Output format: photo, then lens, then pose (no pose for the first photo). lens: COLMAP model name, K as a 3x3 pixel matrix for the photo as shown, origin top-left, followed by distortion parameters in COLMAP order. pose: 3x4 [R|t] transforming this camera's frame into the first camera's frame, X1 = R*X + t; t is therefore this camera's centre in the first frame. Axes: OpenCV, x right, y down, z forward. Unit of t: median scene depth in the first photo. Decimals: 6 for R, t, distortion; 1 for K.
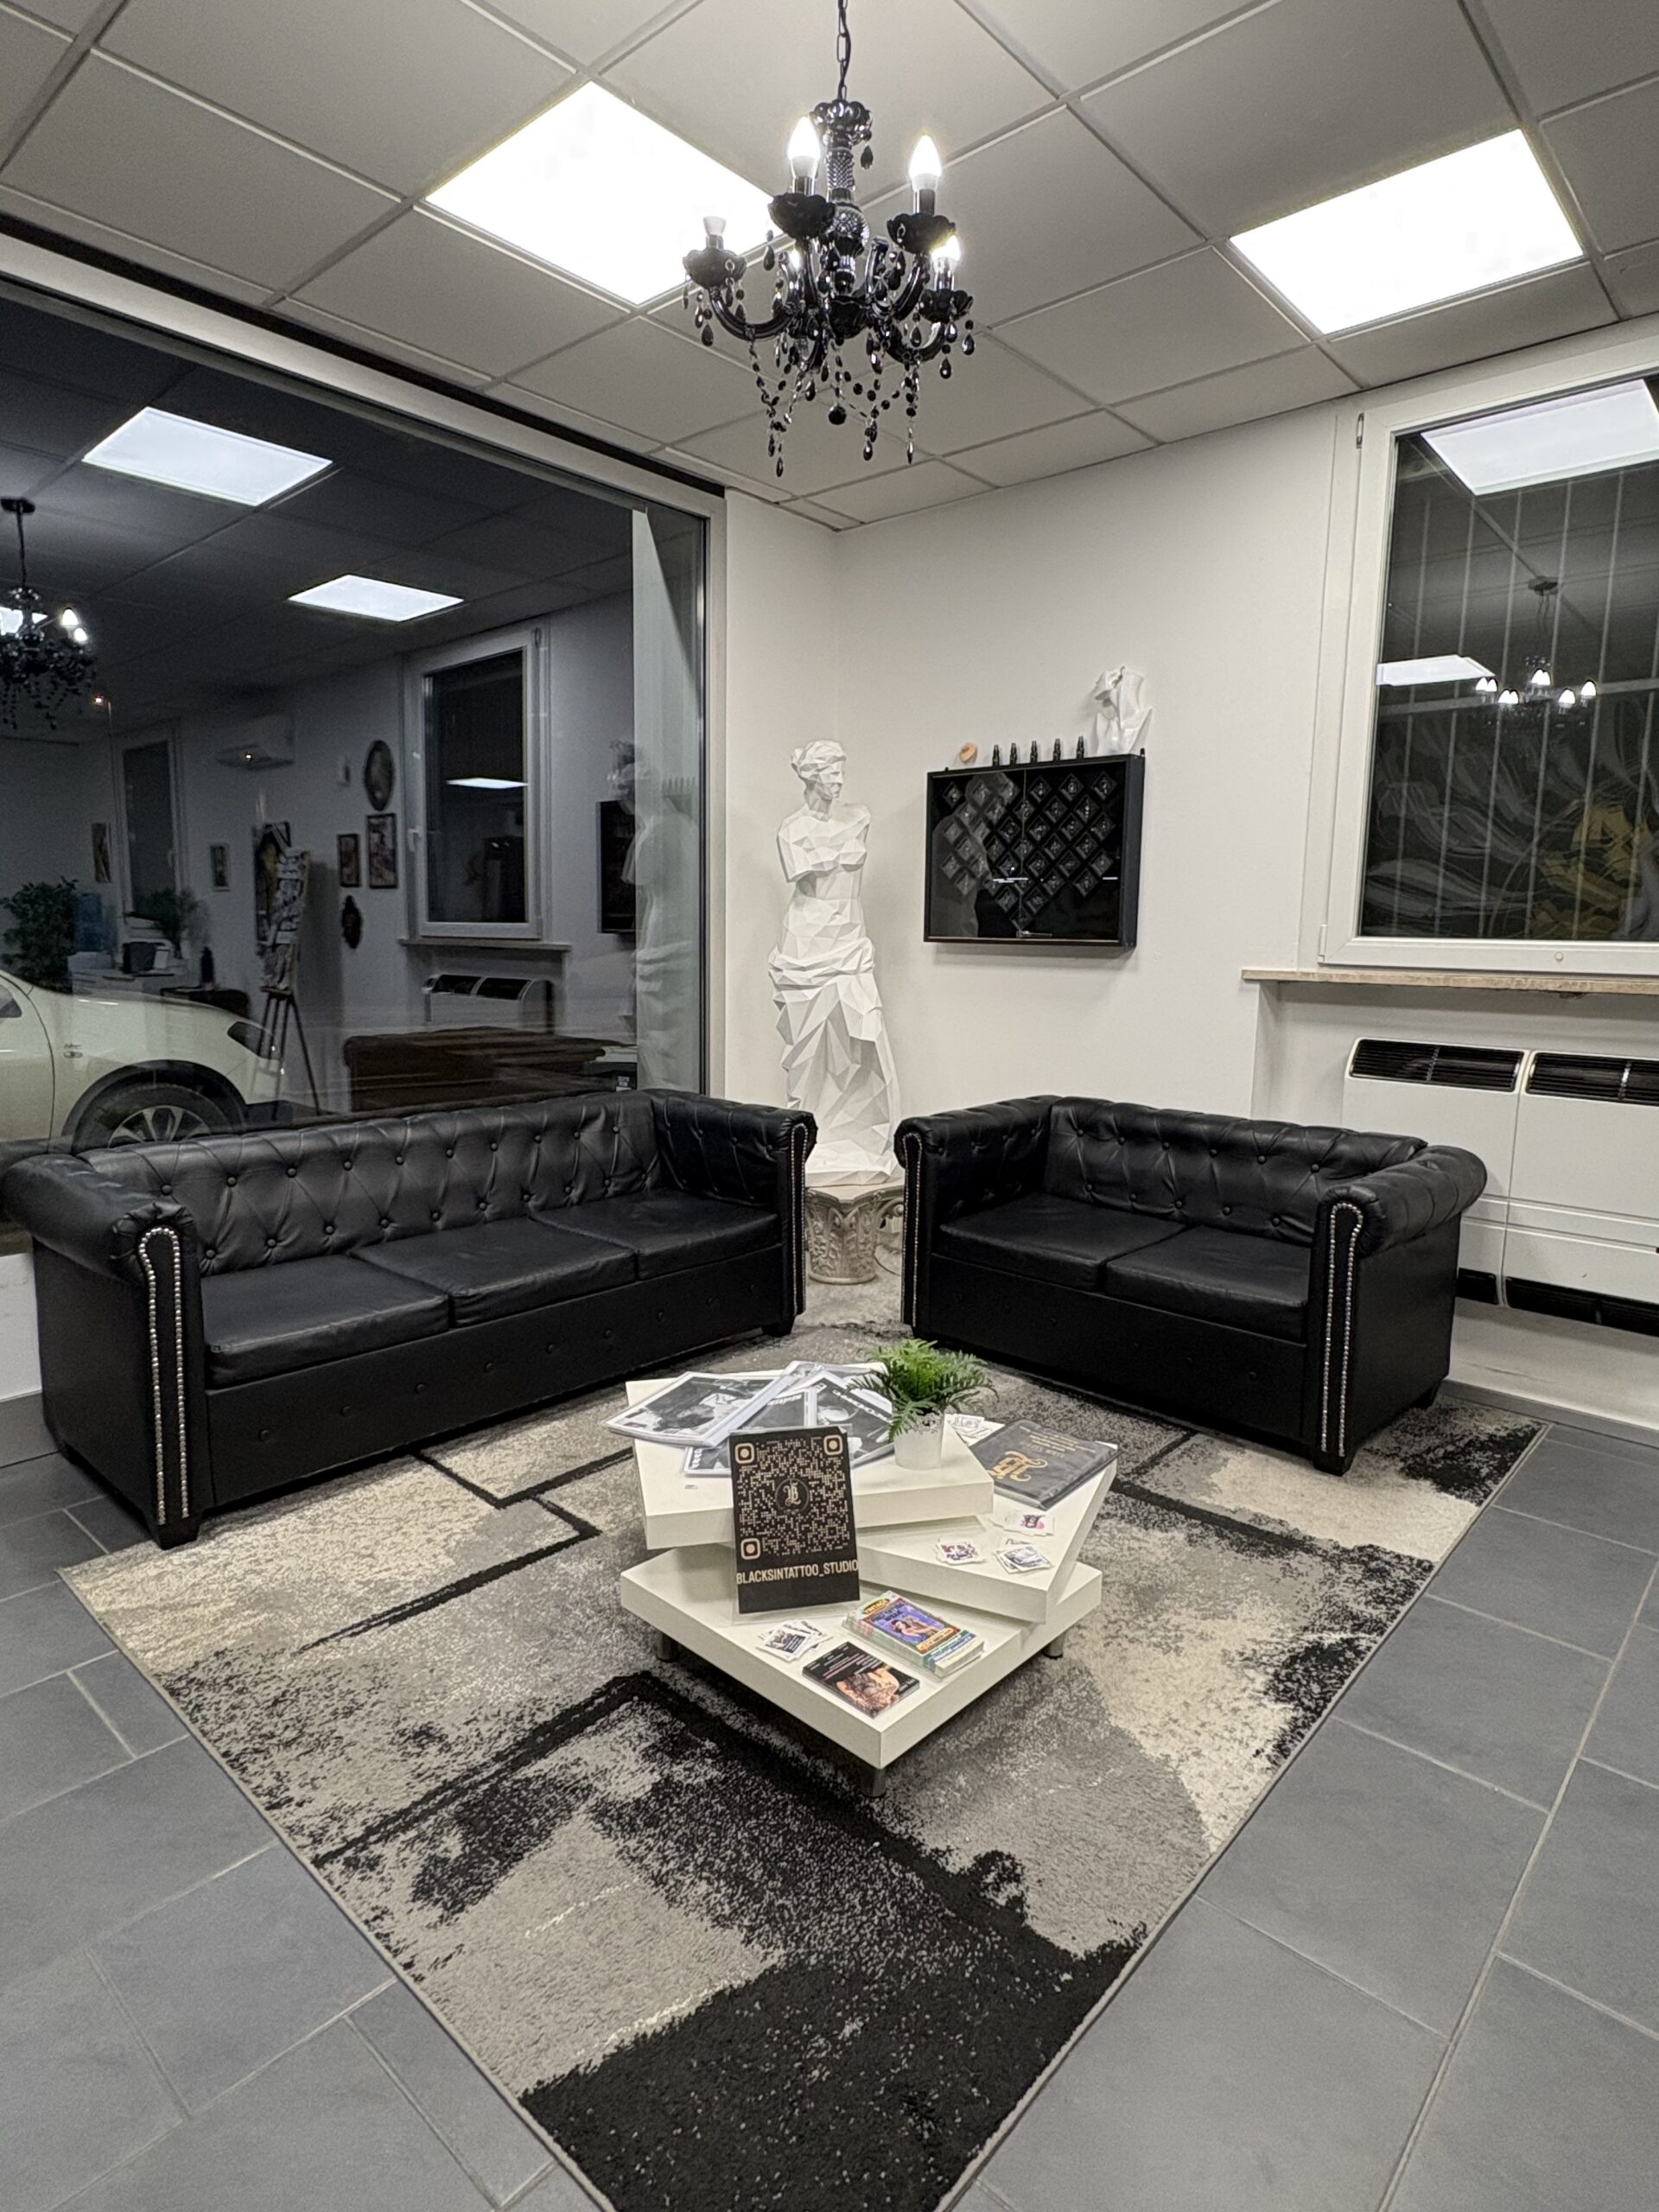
lens RADIAL K [[1218.1, 0, 828.2], [0, 1218.1, 1100.8], [0, 0, 1]] dist [0.001549, 0.000185]
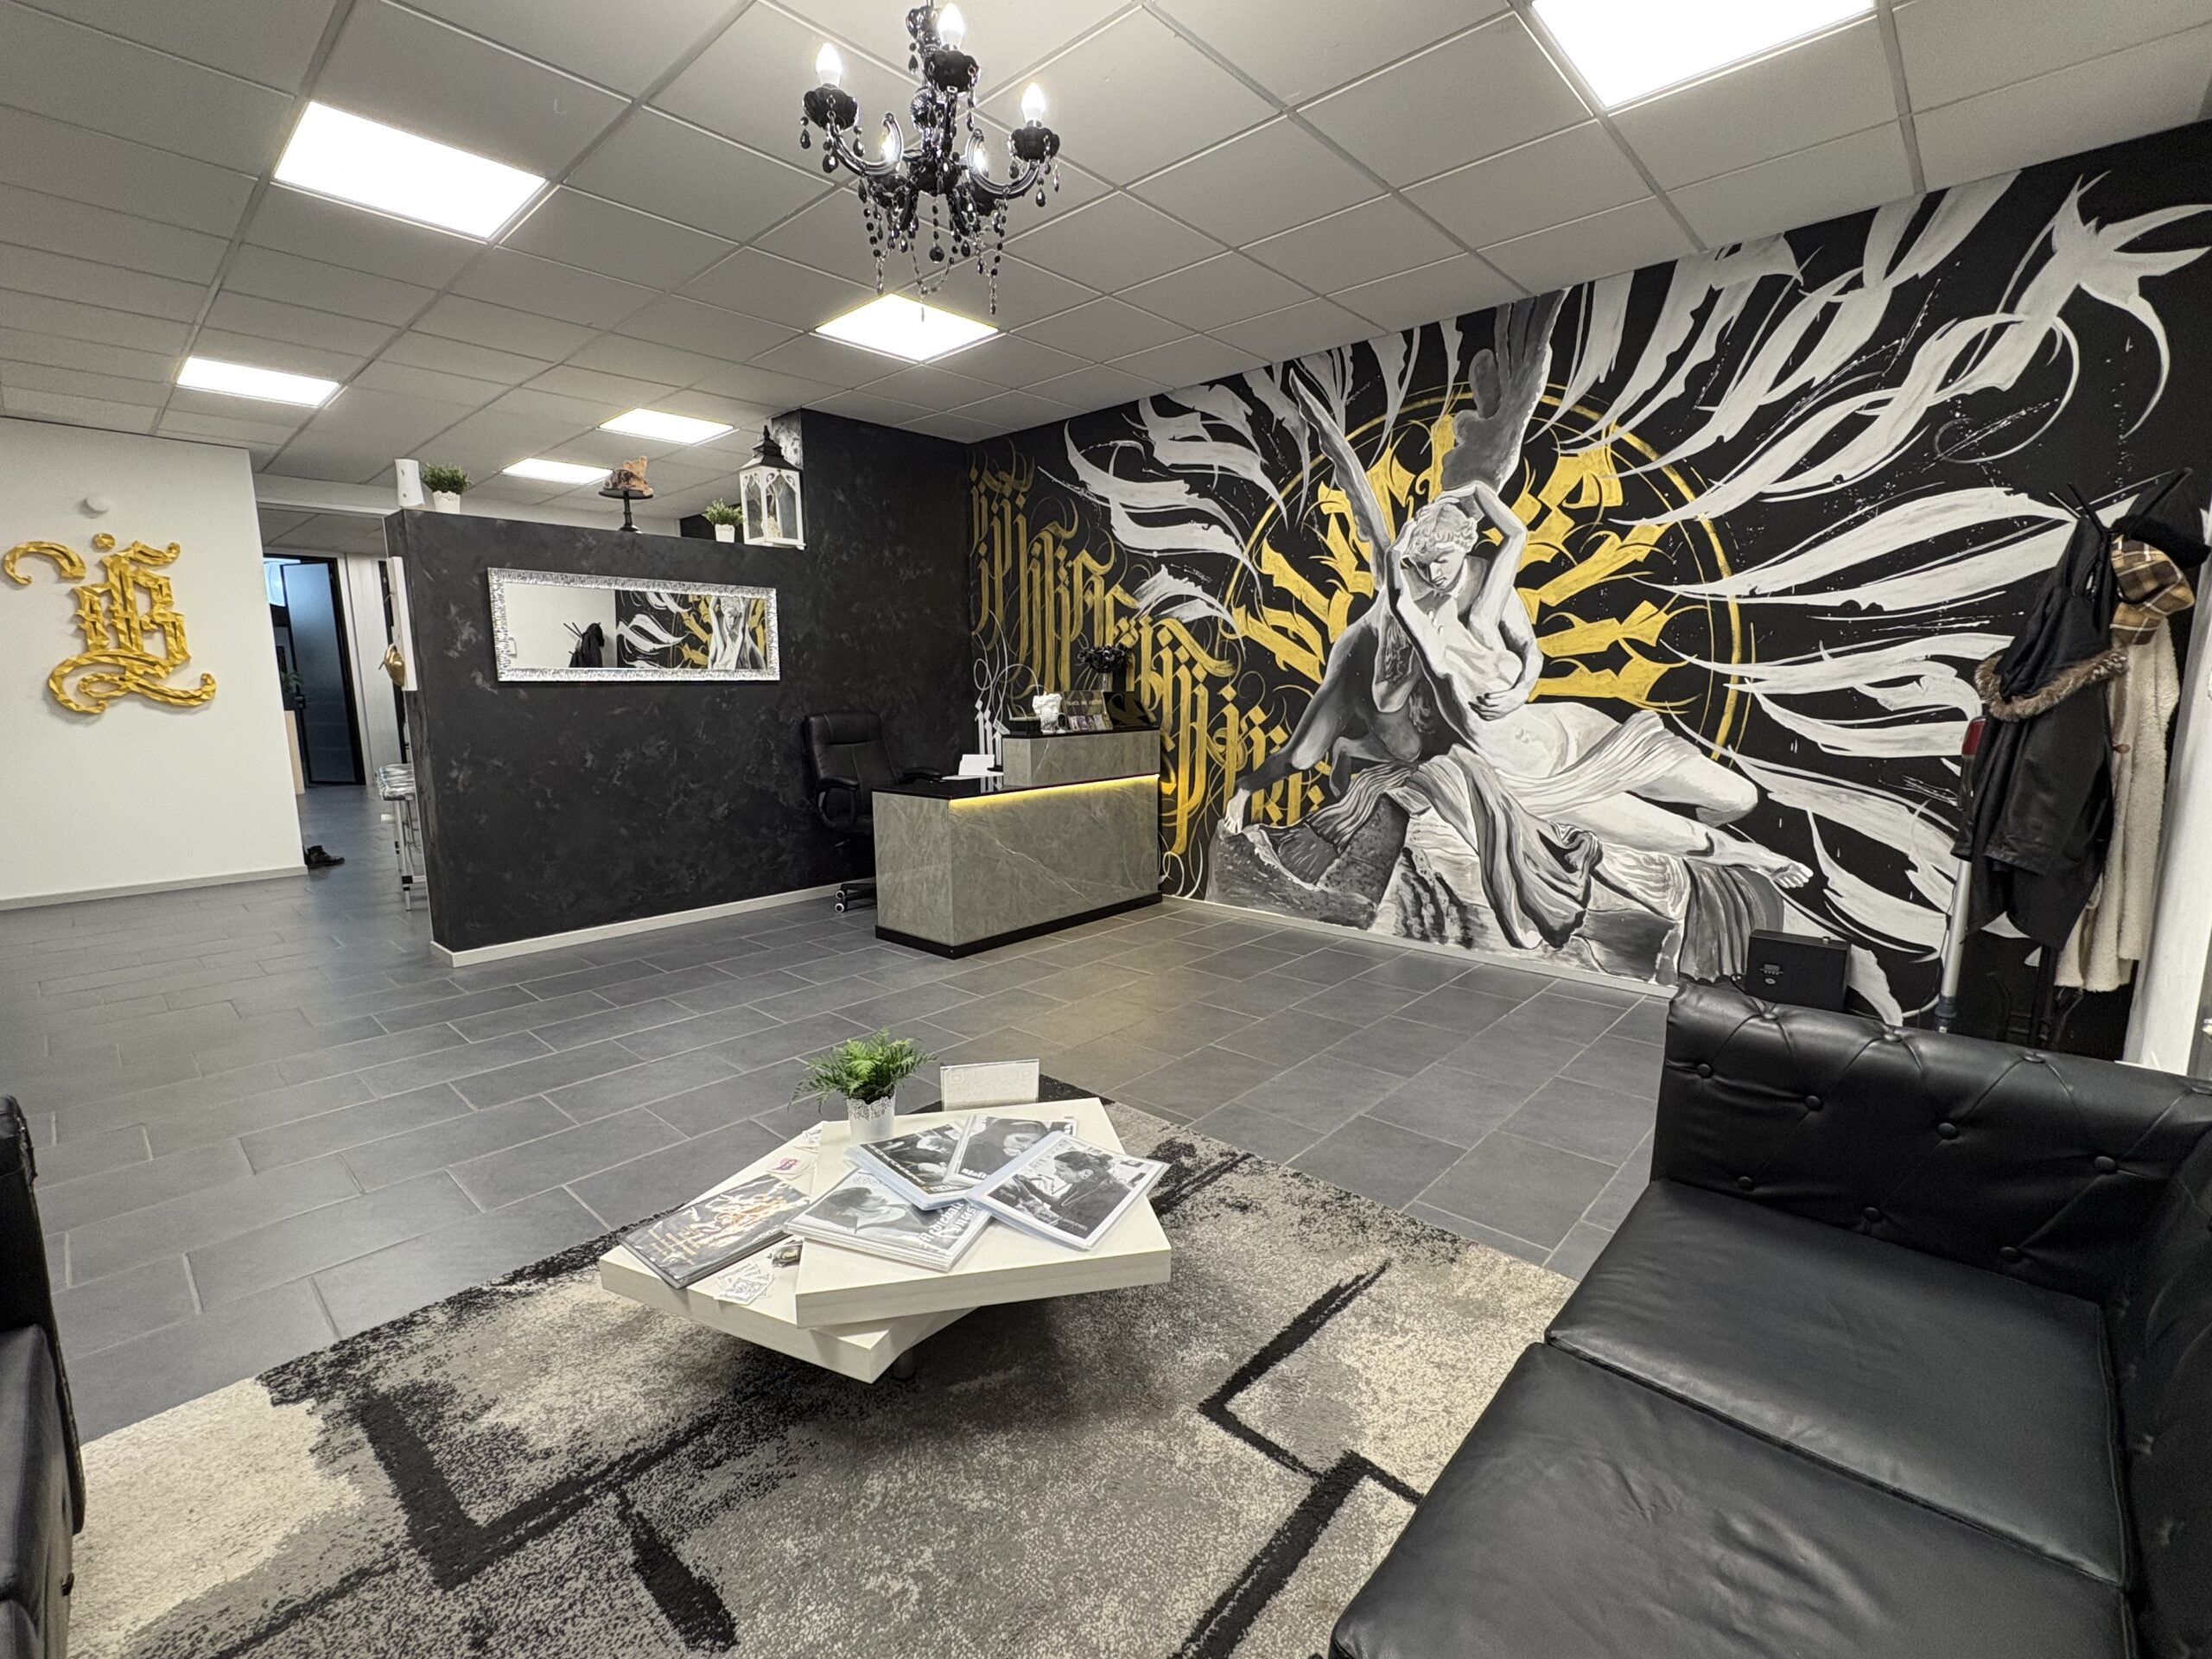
lens RADIAL K [[986.6, 0, 1104.9], [0, 986.6, 830.6], [0, 0, 1]] dist [0.005197, -0.001226]
pose [[-0.999937, -0.006605, 0.009054, -0.132838], [-0.003720, 0.957691, 0.287775, -0.220913], [-0.010571, 0.287723, -0.957655, 1.603994]]
